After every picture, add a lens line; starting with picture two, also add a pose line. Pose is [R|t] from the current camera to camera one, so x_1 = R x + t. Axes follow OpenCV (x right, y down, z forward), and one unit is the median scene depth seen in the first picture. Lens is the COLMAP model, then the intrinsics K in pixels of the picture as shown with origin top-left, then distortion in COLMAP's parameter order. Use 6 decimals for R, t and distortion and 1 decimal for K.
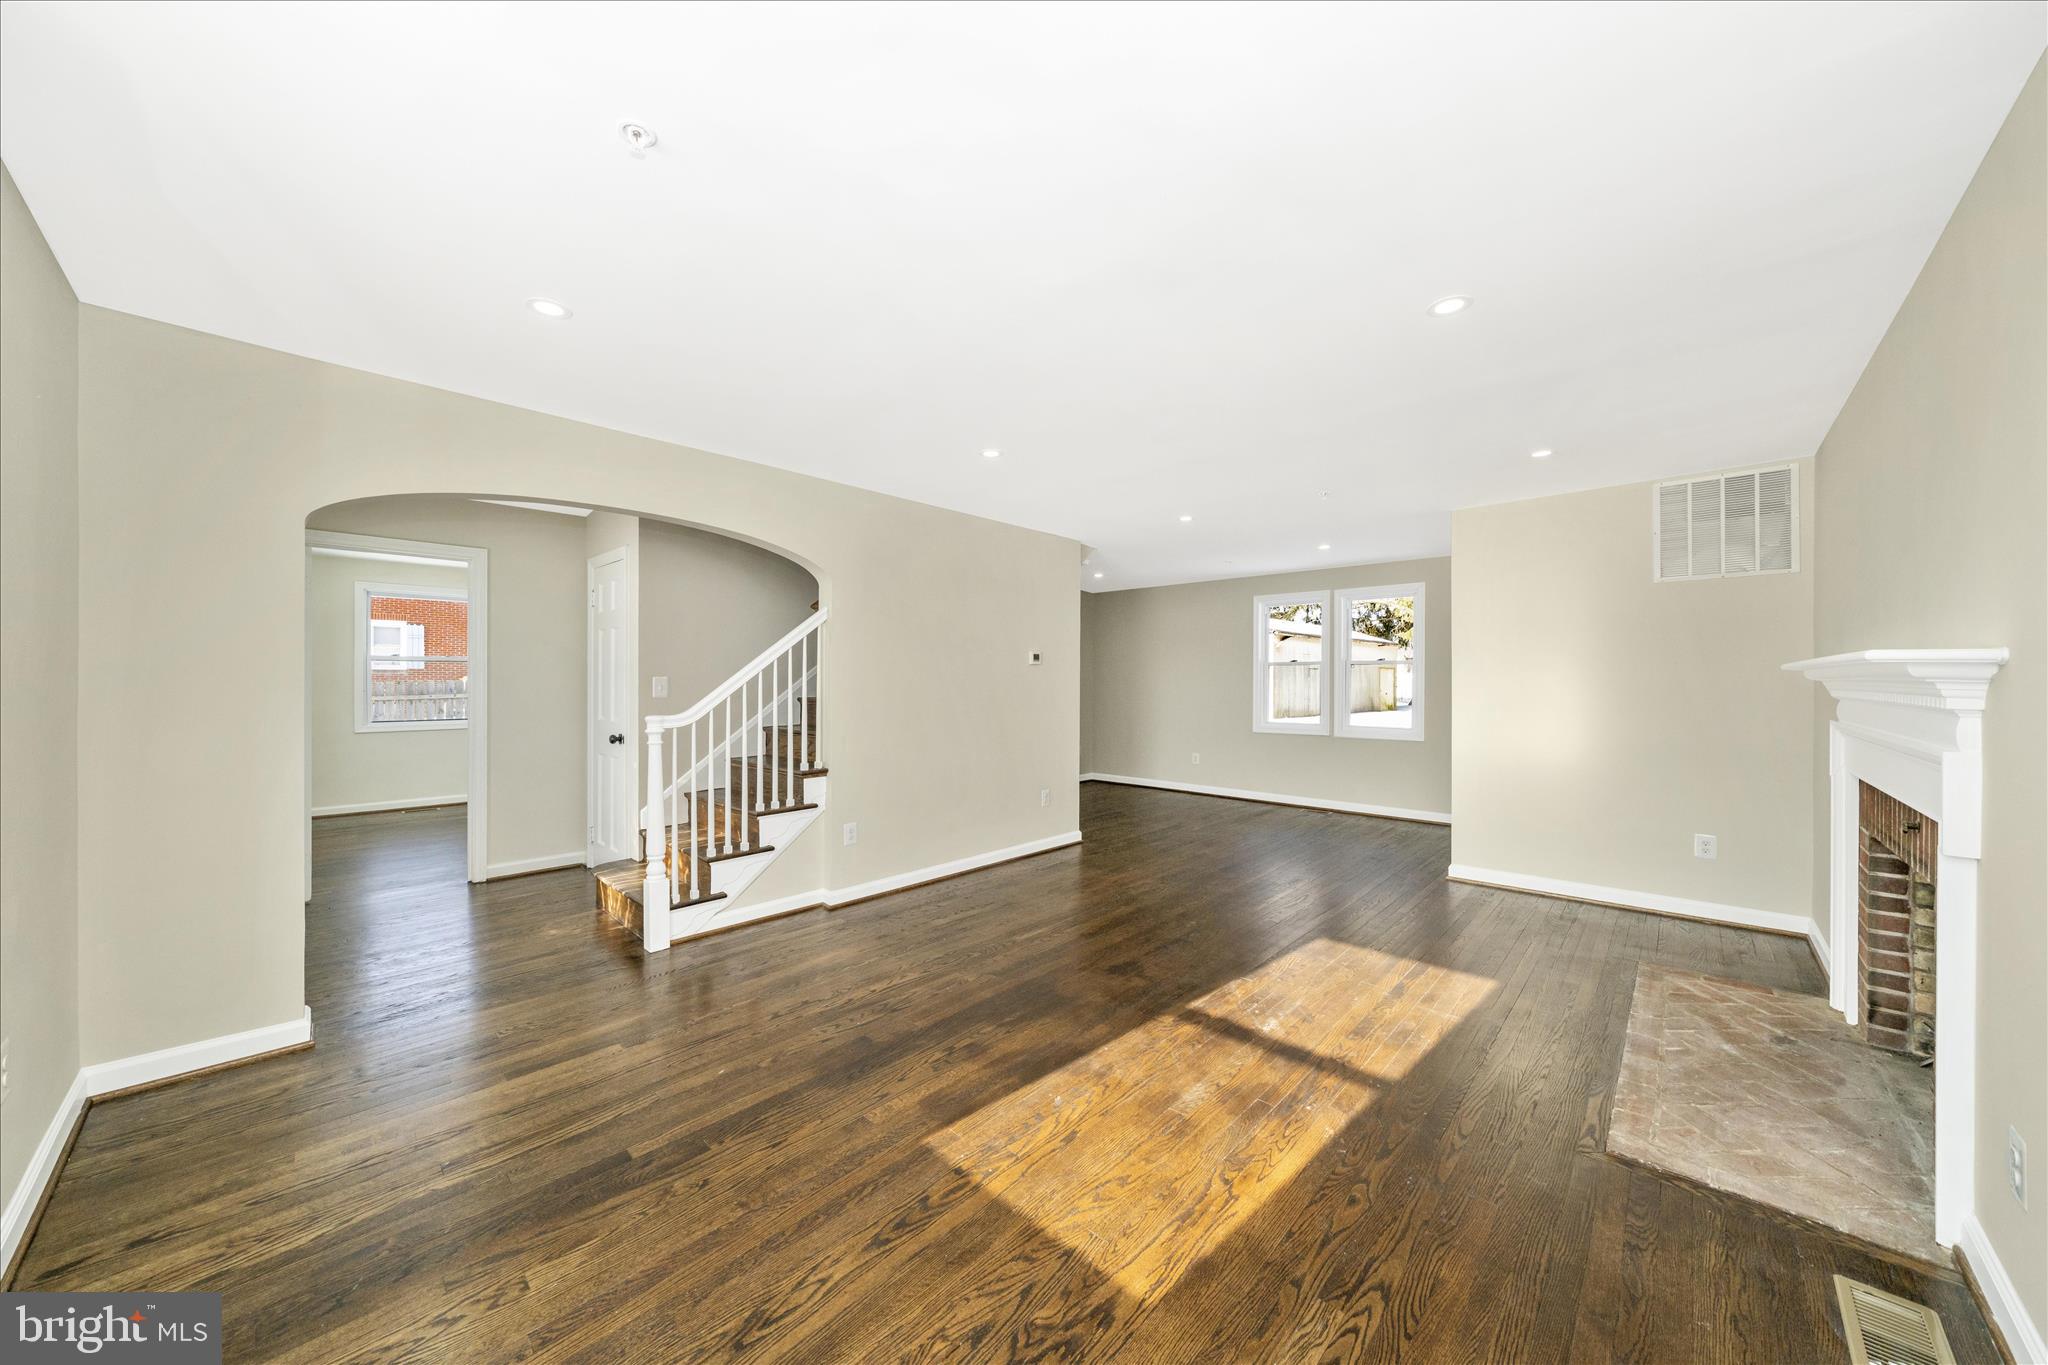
lens RADIAL K [[700.3, 0, 1017.8], [0, 700.3, 683.0], [0, 0, 1]] dist [0.000137, 0.000041]
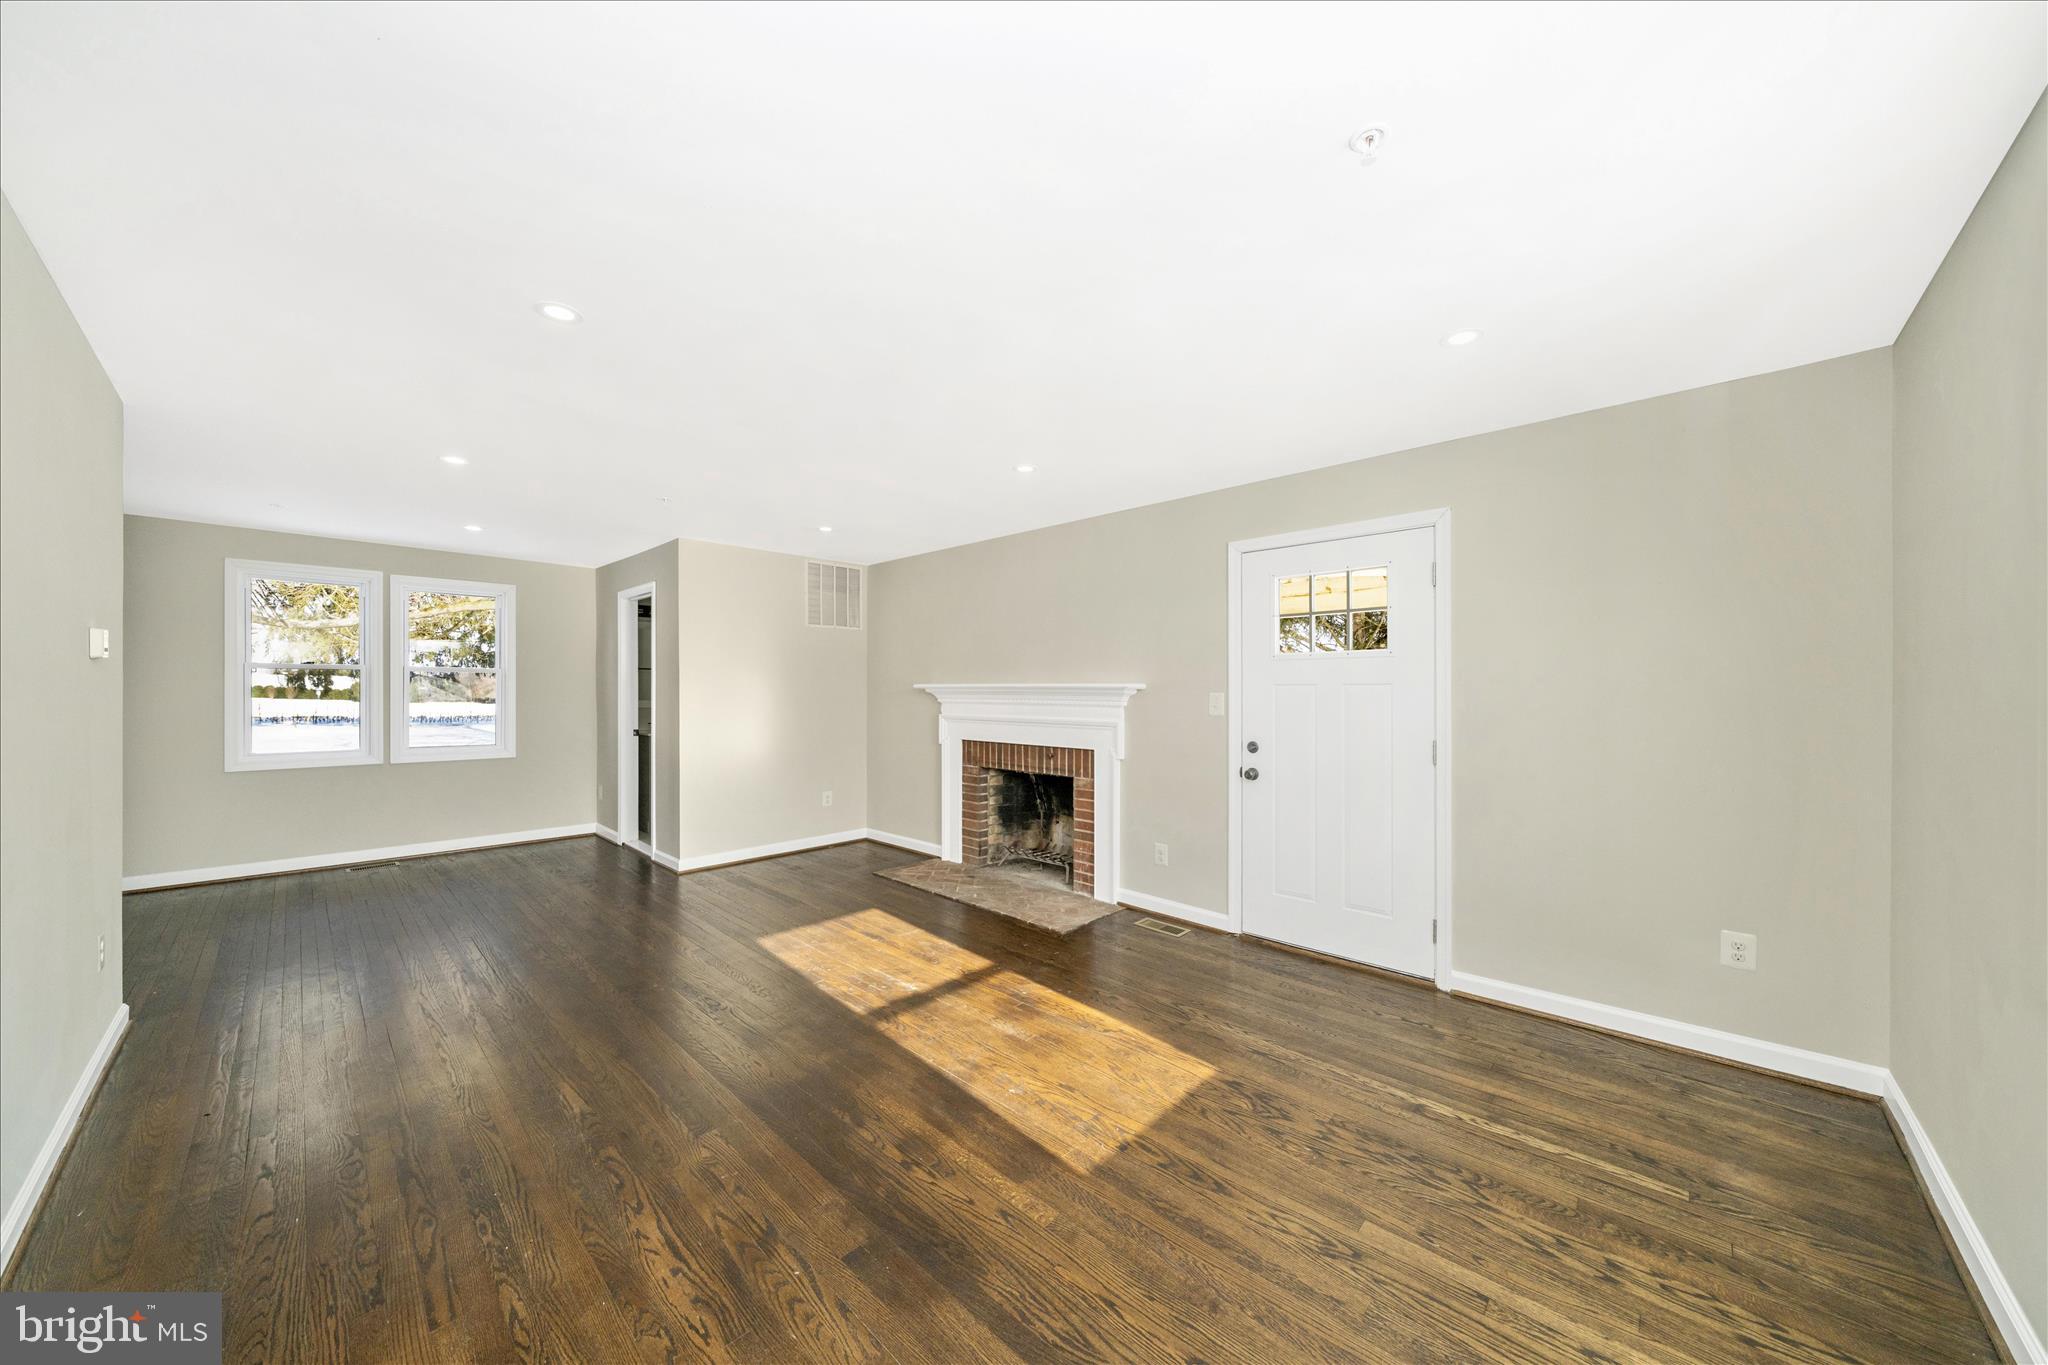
lens RADIAL K [[695.8, 0, 1019.9], [0, 695.8, 686.3], [0, 0, 1]] dist [-0.002712, -0.000035]
pose [[0.006893, 0.007015, 0.999952, -0.839190], [-0.000751, 0.999975, -0.007010, -0.011146], [-0.999976, -0.000703, 0.006898, 0.823157]]
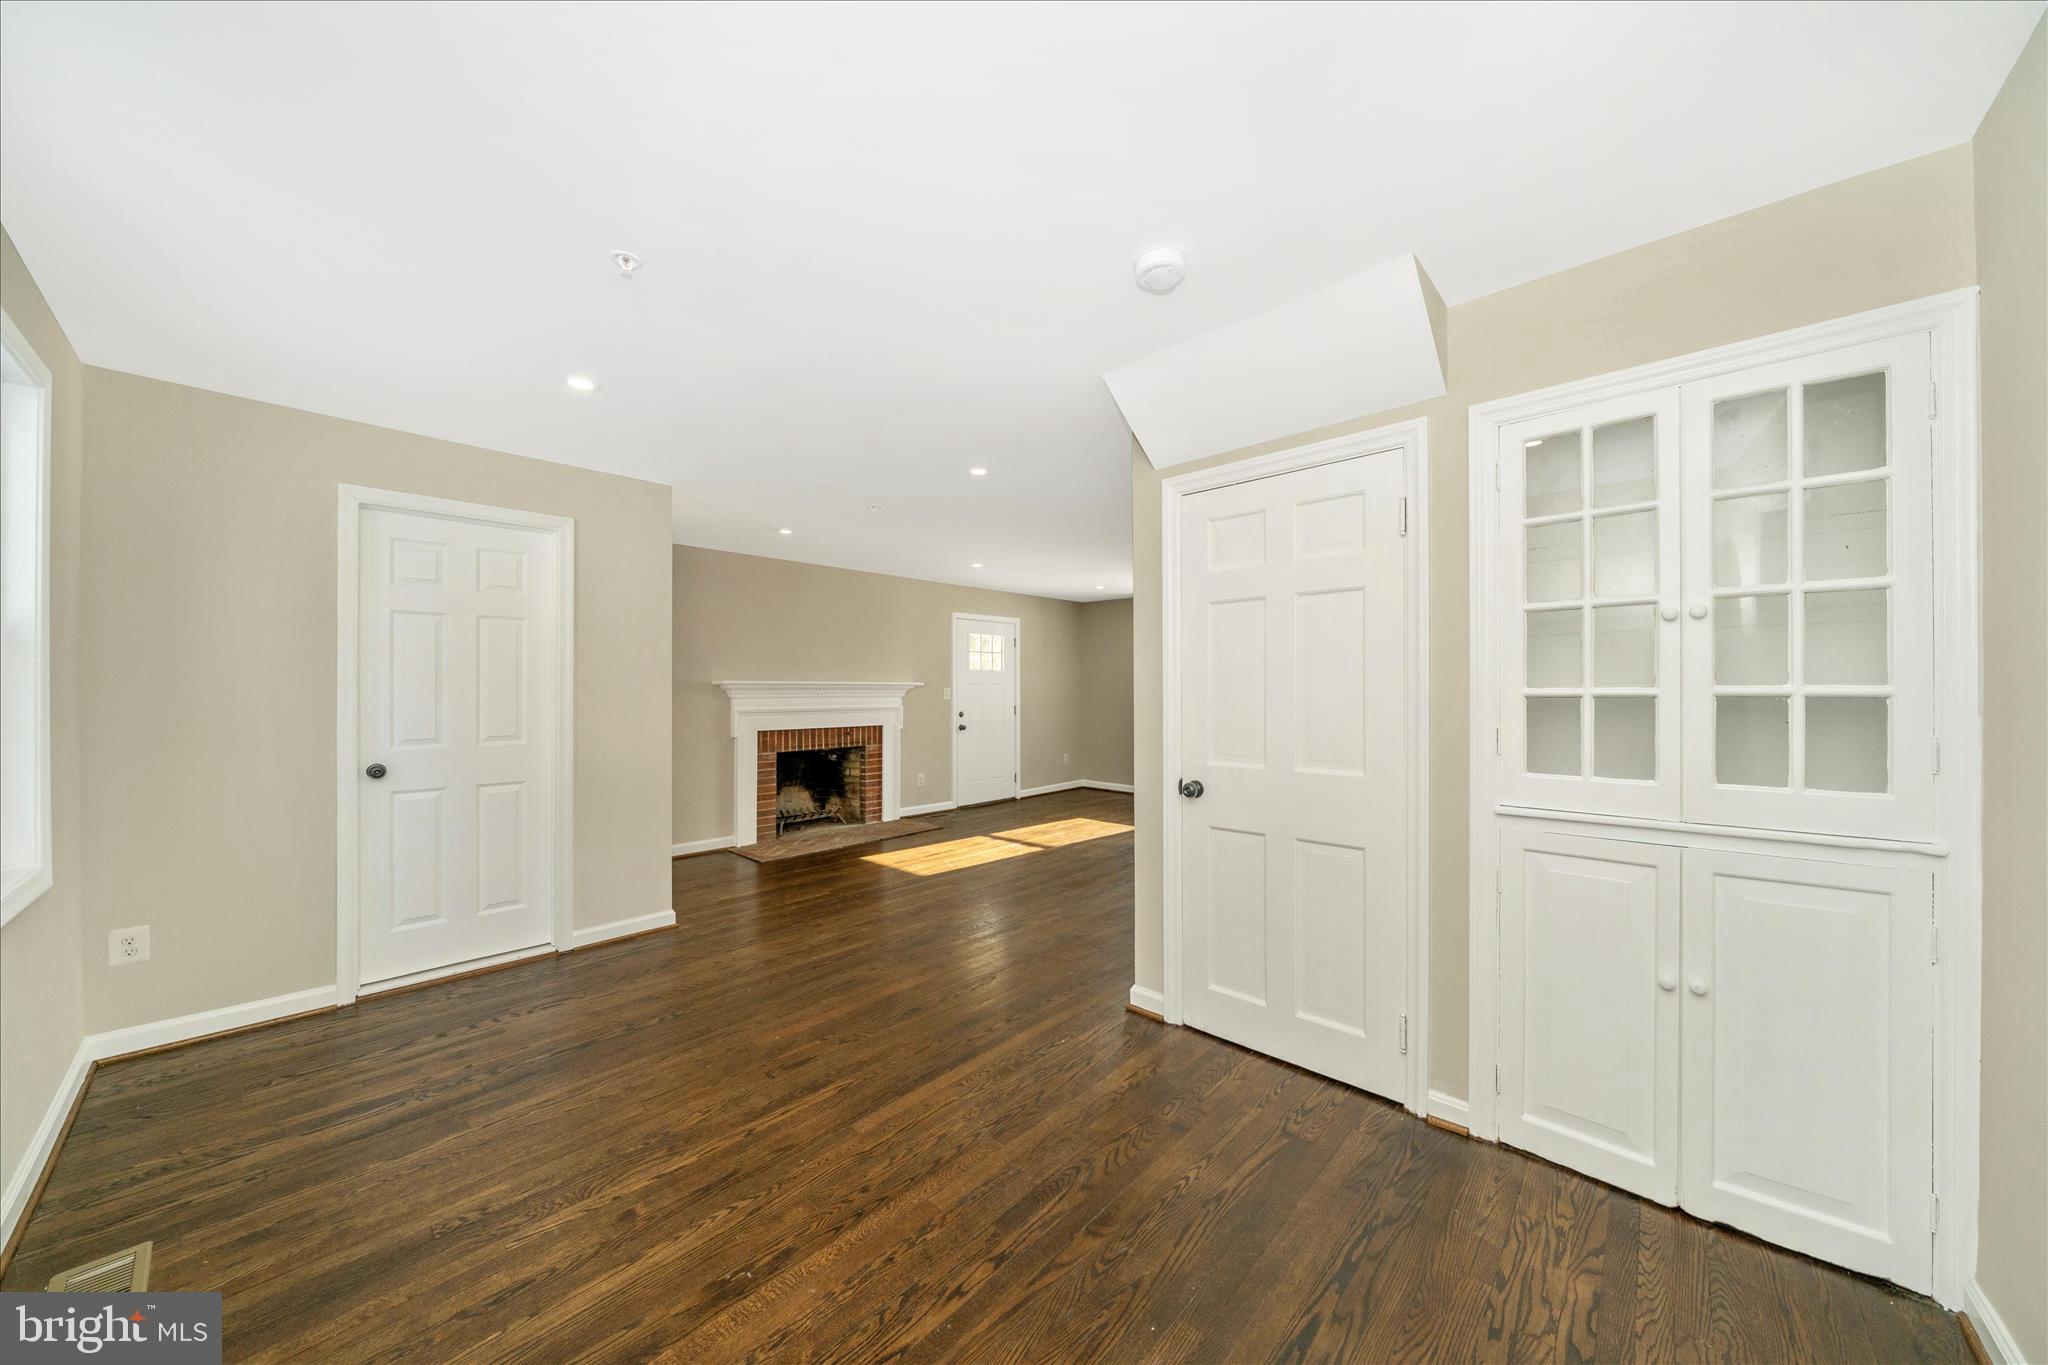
lens RADIAL K [[695.8, 0, 1019.9], [0, 695.8, 686.3], [0, 0, 1]] dist [-0.002712, -0.000035]
pose [[-0.999911, -0.001582, -0.013241, 0.388027], [-0.001548, 0.999995, -0.002651, -0.007456], [0.013246, -0.002630, -0.999909, 3.271546]]
